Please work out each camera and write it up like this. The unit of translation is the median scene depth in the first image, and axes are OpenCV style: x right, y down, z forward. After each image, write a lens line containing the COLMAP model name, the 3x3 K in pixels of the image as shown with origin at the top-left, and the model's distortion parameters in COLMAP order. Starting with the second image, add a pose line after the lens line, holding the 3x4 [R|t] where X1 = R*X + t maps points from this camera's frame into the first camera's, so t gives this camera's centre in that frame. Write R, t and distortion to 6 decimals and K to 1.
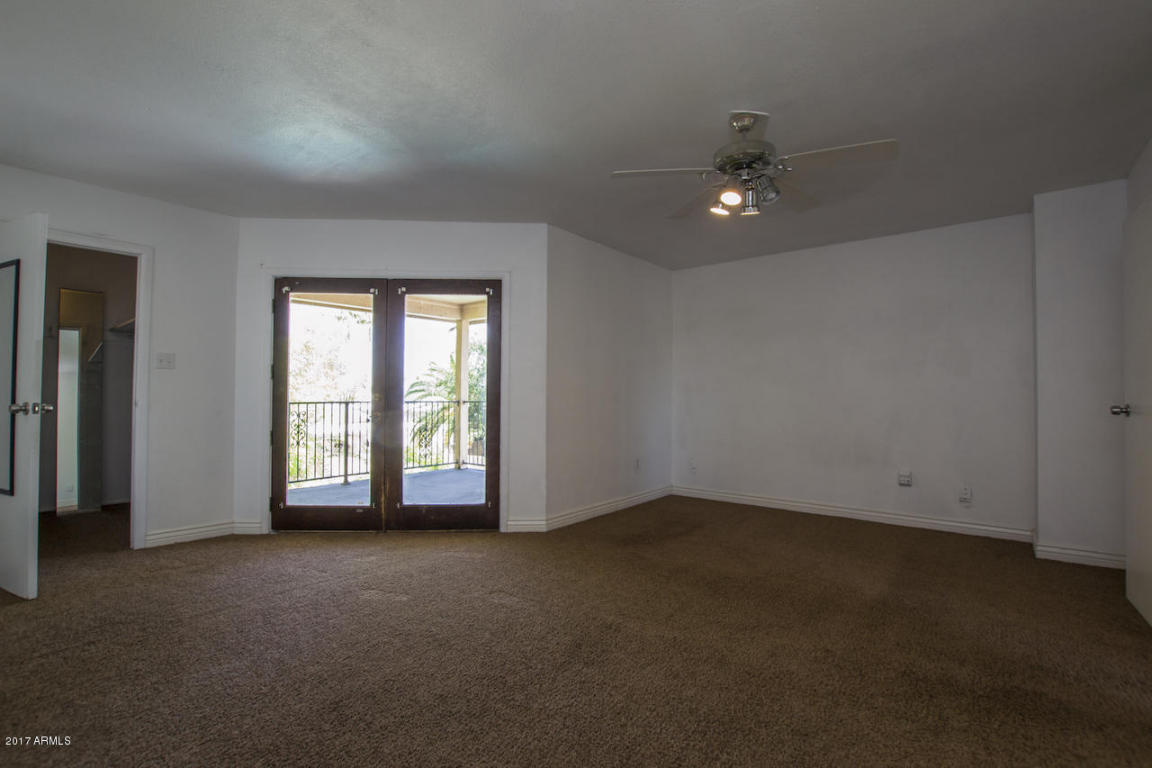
lens RADIAL K [[512.4, 0, 573.7], [0, 512.4, 388.7], [0, 0, 1]] dist [-0.031577, 0.000758]
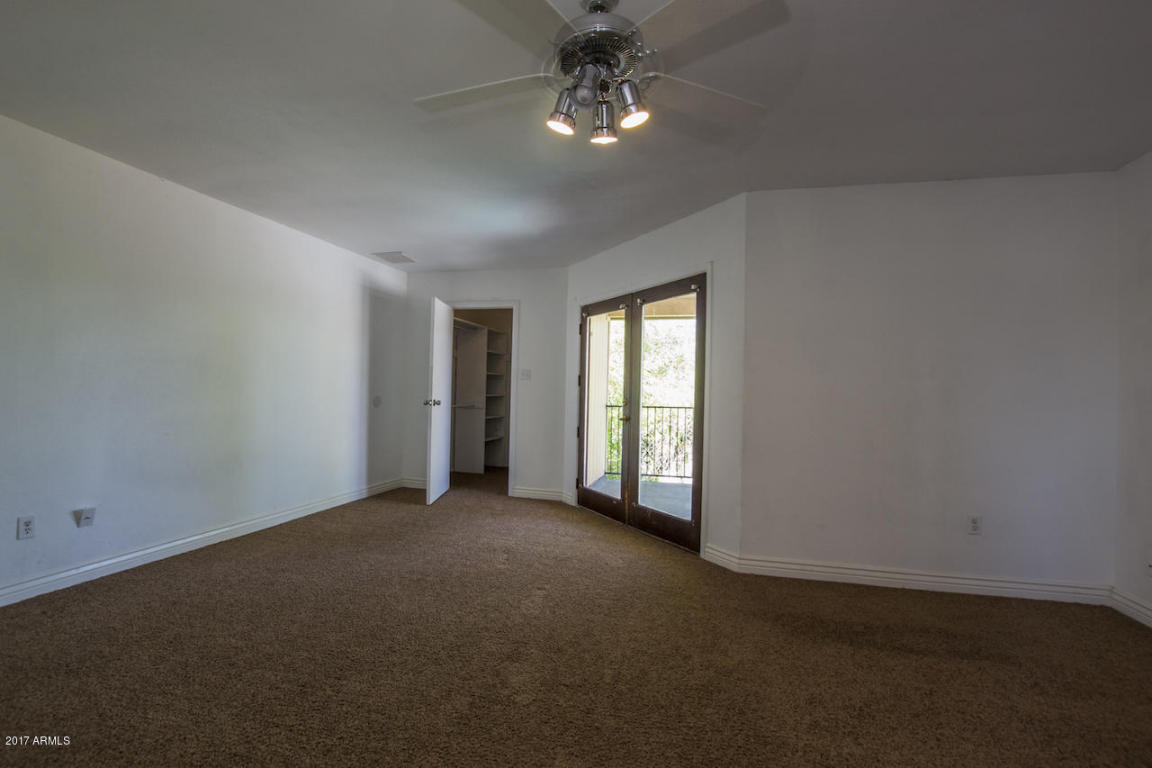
lens RADIAL K [[512.4, 0, 573.7], [0, 512.4, 388.7], [0, 0, 1]] dist [-0.031577, 0.000758]
pose [[0.442459, -0.003067, -0.896783, 0.558655], [-0.015415, 0.999820, -0.011024, 0.001797], [0.896656, 0.018702, 0.442332, 0.410784]]
